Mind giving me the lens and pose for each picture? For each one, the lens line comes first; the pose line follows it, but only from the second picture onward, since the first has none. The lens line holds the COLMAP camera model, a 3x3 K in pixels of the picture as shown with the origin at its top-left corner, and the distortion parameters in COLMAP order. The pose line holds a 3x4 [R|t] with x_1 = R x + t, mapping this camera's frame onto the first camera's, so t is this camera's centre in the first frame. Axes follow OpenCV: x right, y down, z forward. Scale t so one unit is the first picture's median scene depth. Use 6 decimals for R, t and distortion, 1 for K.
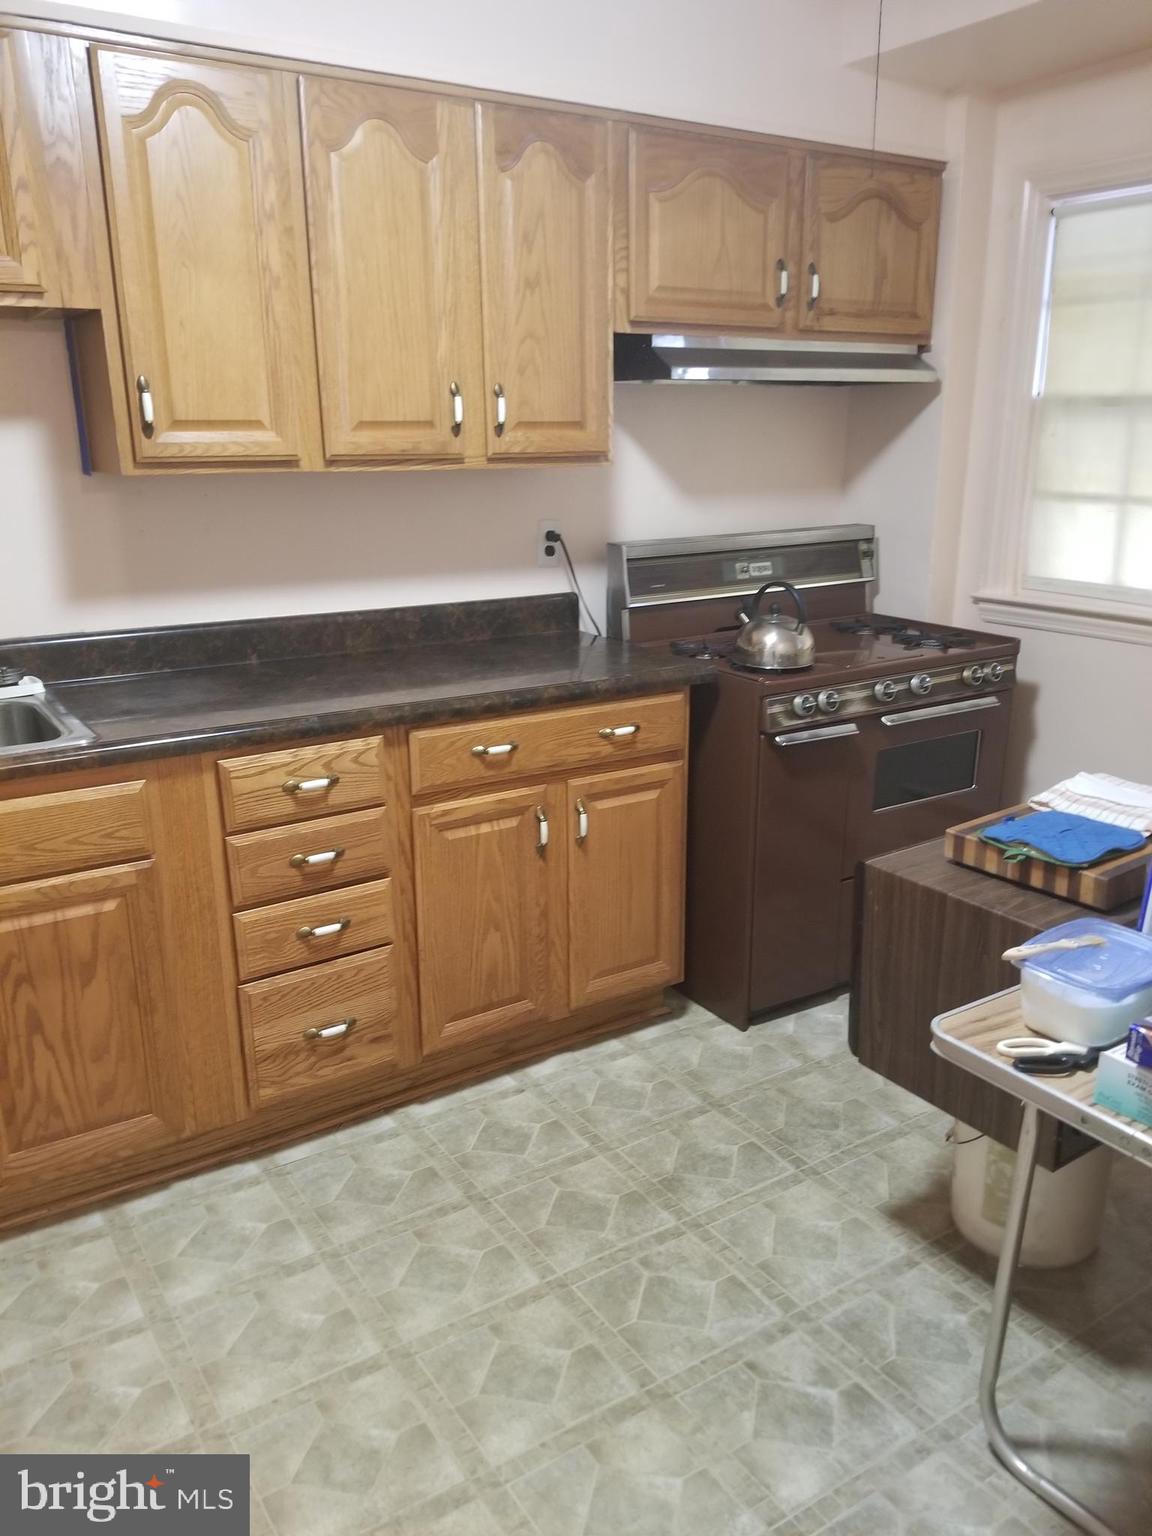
lens RADIAL K [[1215.3, 0, 580.6], [0, 1215.3, 799.6], [0, 0, 1]] dist [0.069752, -0.117855]
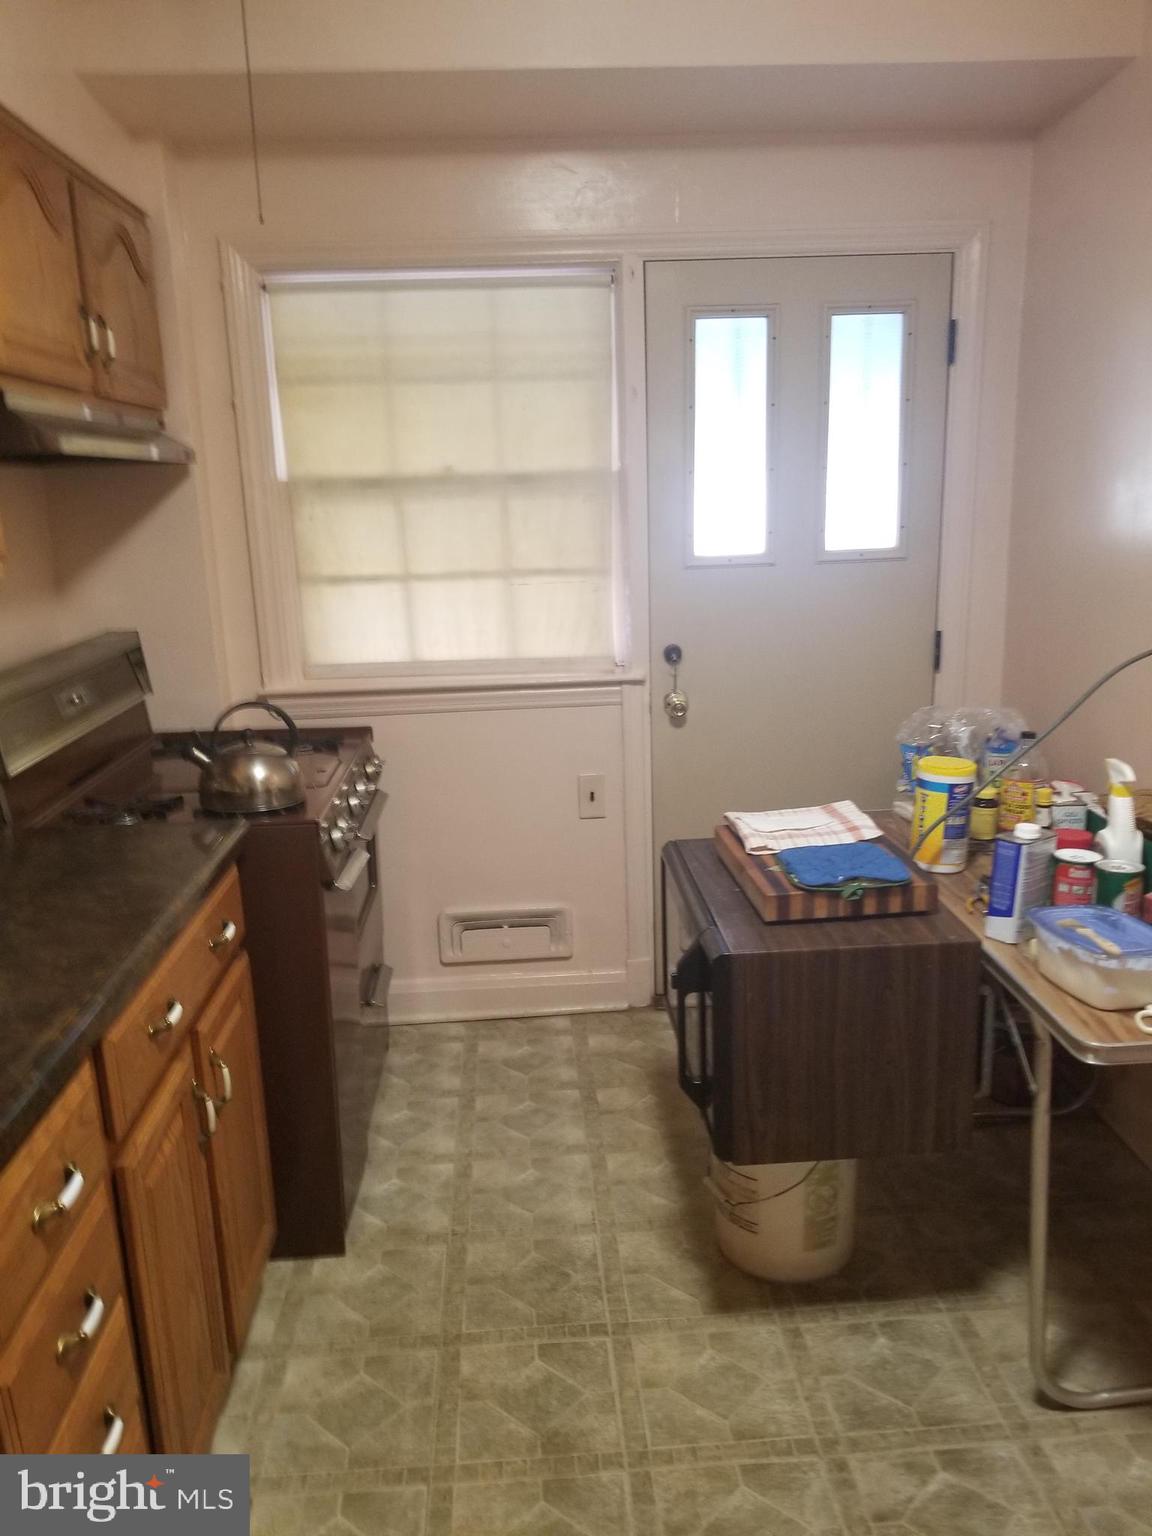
lens RADIAL K [[1215.3, 0, 580.6], [0, 1215.3, 799.6], [0, 0, 1]] dist [0.069752, -0.117855]
pose [[0.492968, -0.224801, 0.840504, -0.518851], [0.284558, 0.954573, 0.088412, -0.157660], [-0.822198, 0.195588, 0.534543, 0.507091]]
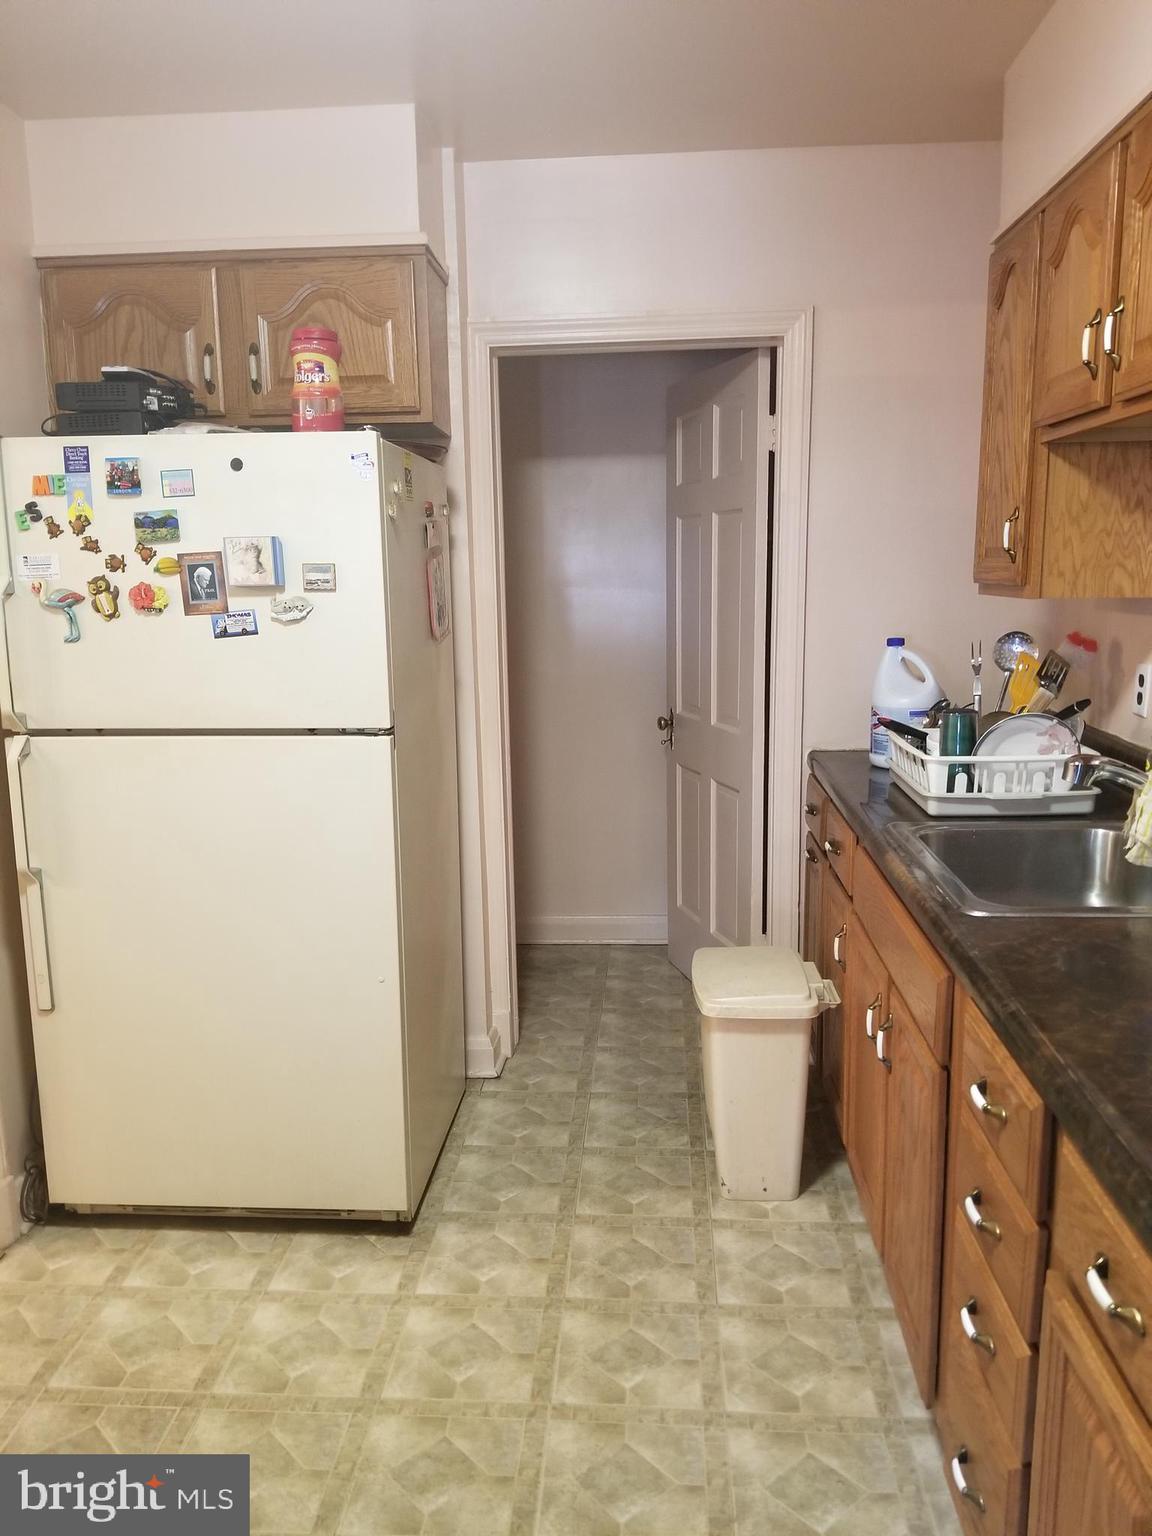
lens RADIAL K [[1201.7, 0, 587.4], [0, 1201.7, 789.9], [0, 0, 1]] dist [0.056685, -0.098504]
pose [[-0.593512, 0.169610, -0.786750, 0.372718], [-0.216991, 0.907620, 0.359362, -0.342256], [0.775022, 0.384004, -0.501879, 1.099147]]
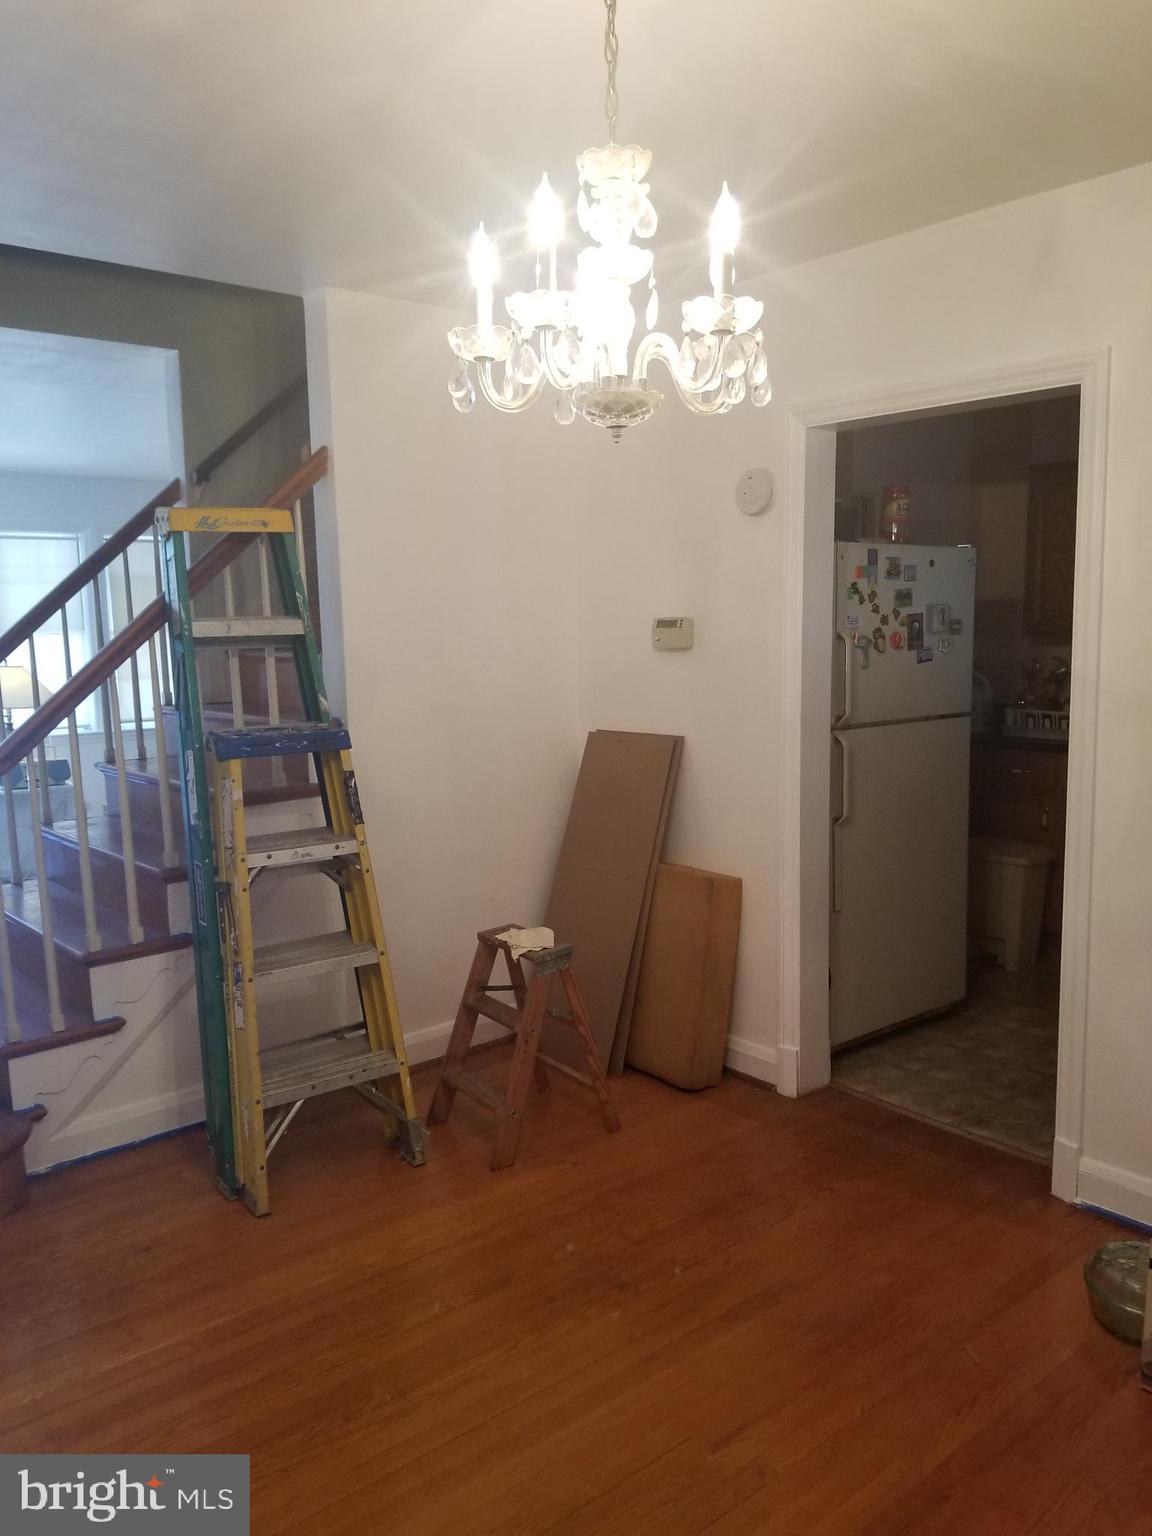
lens RADIAL K [[1215.3, 0, 580.6], [0, 1215.3, 799.6], [0, 0, 1]] dist [0.069752, -0.117855]
pose [[0.139617, 0.146288, -0.979340, 1.408801], [-0.273860, 0.956154, 0.103783, 0.114513], [0.951582, 0.253712, 0.173558, -0.423512]]
